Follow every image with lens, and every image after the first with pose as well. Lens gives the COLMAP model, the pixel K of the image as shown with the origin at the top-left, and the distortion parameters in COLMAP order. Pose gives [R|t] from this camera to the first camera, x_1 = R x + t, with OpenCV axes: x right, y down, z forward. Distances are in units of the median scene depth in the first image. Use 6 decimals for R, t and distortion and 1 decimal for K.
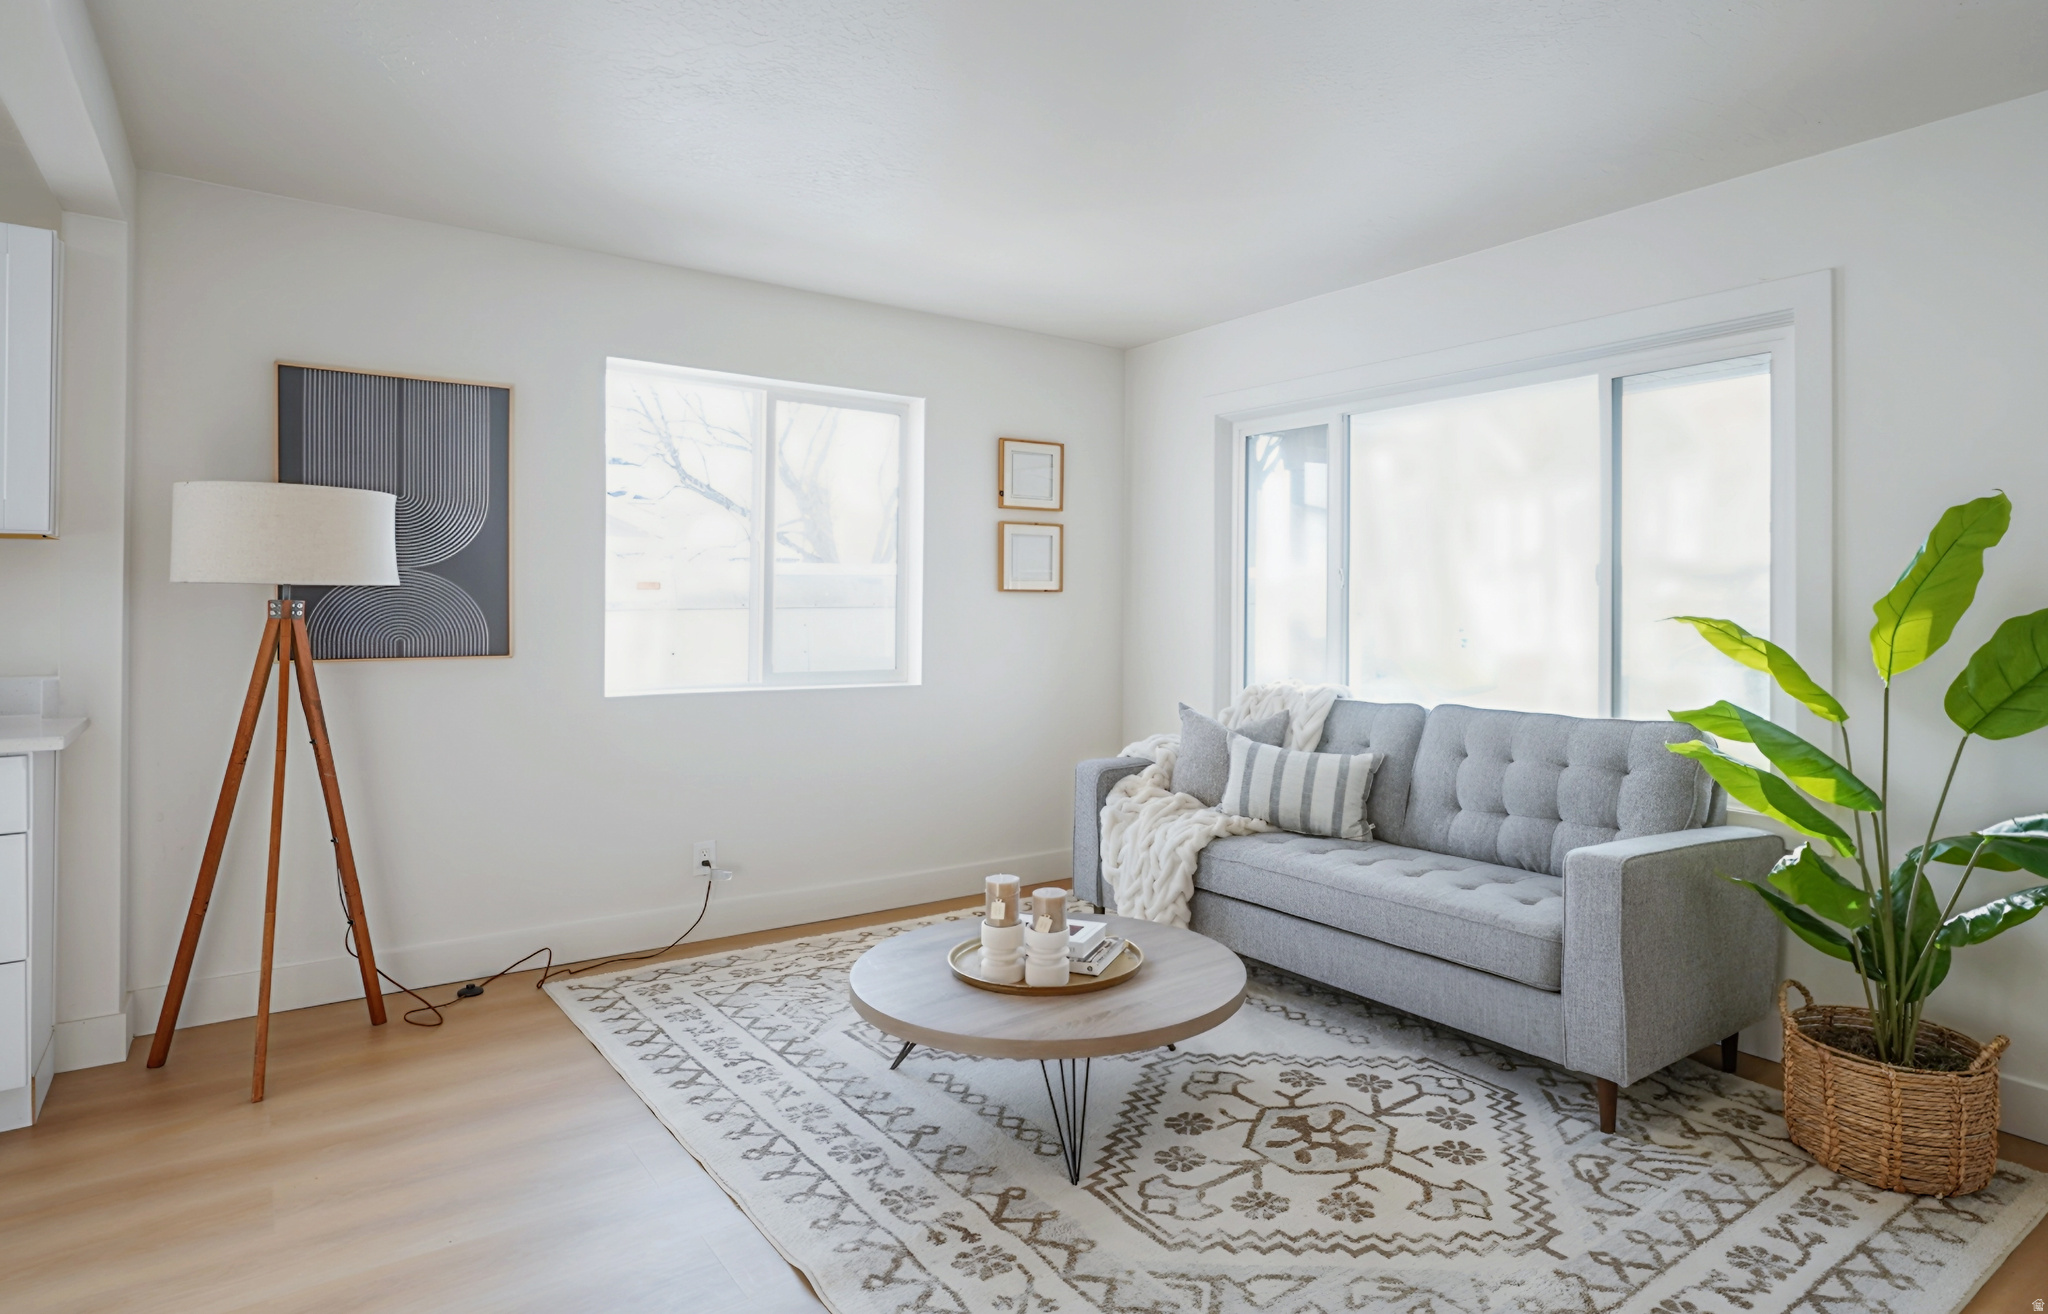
lens RADIAL K [[1030.9, 0, 1082.7], [0, 1030.9, 603.1], [0, 0, 1]] dist [0.001250, 0.000379]
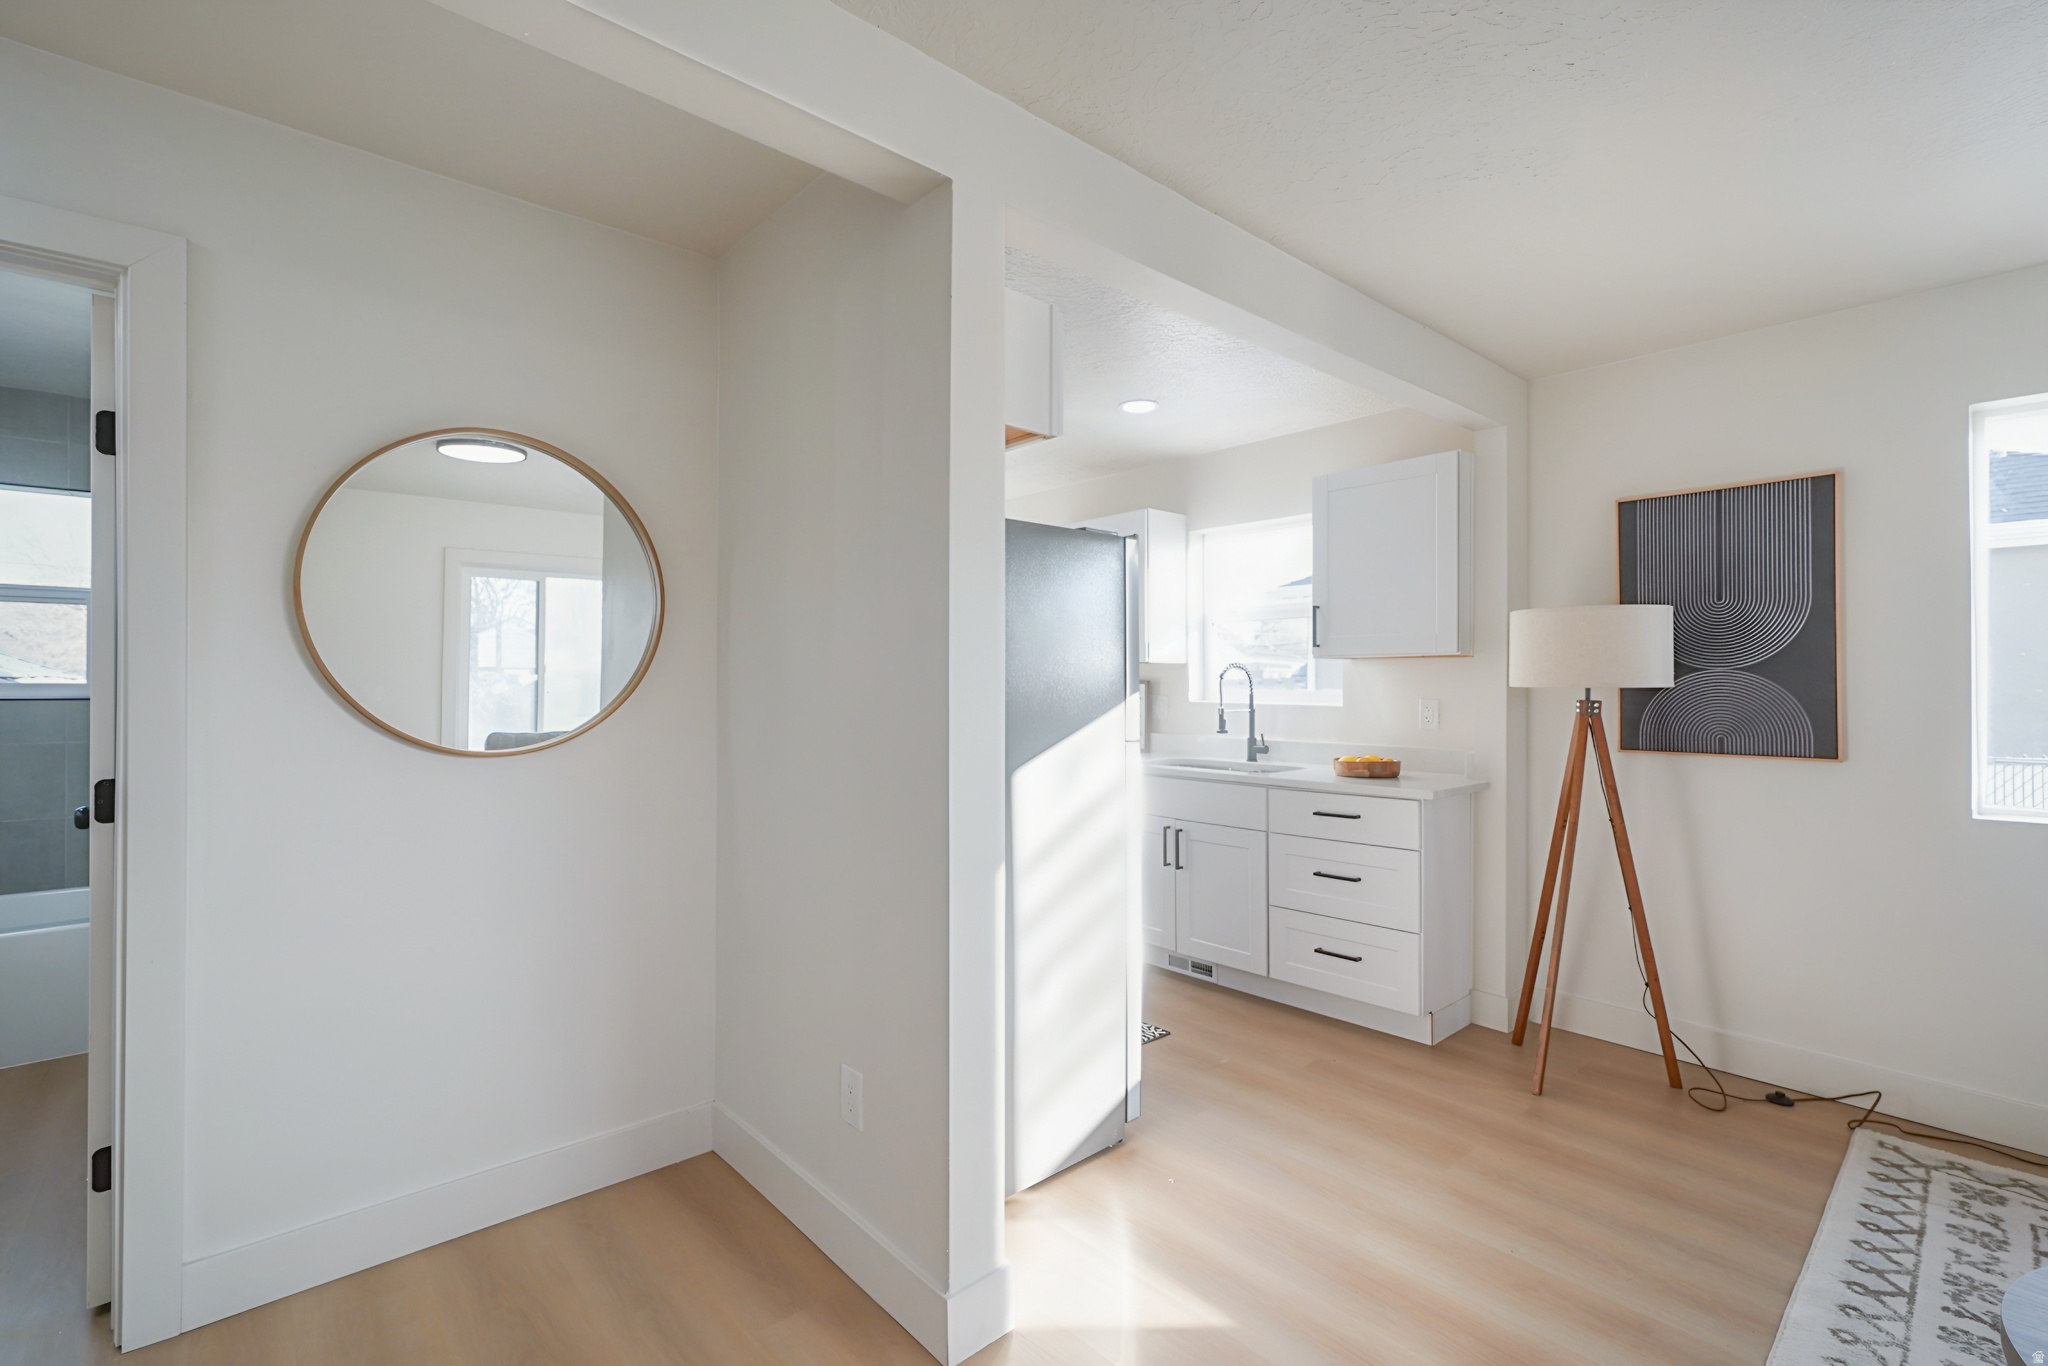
lens RADIAL K [[957.2, 0, 1024.0], [0, 957.2, 683.0], [0, 0, 1]] dist [-0.003509, 0.000429]
pose [[0.102917, -0.007824, -0.994659, 0.263737], [-0.001605, 0.999966, -0.008032, -0.012201], [0.994689, 0.002423, 0.102901, 0.211271]]
